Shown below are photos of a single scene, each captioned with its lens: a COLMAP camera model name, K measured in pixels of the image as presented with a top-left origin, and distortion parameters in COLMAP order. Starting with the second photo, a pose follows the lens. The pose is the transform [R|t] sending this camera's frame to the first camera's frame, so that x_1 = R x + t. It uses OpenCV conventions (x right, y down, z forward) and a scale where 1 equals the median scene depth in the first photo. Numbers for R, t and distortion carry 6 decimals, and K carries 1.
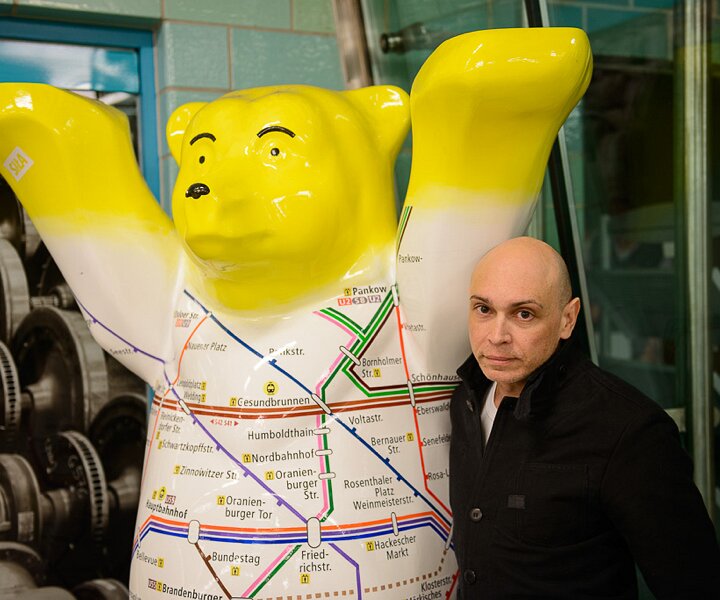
lens RADIAL K [[1000.5, 0, 360.0], [0, 1000.5, 300.0], [0, 0, 1]] dist [0.059130, 0.066341]
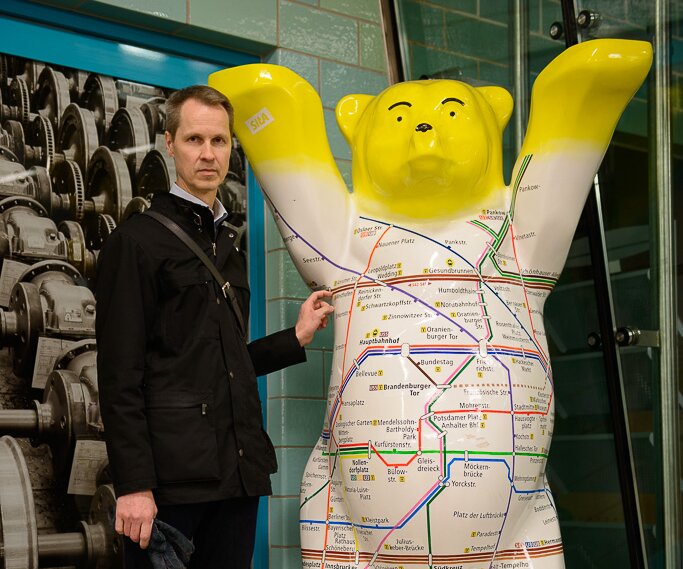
lens RADIAL K [[1245.6, 0, 340.2], [0, 1245.6, 431.1], [0, 0, 1]] dist [0.072775, 0.121996]
pose [[0.973297, 0.013840, 0.229132, -0.688986], [0.001256, 0.997845, -0.065609, 0.471448], [-0.229546, 0.064145, 0.971182, -0.829974]]
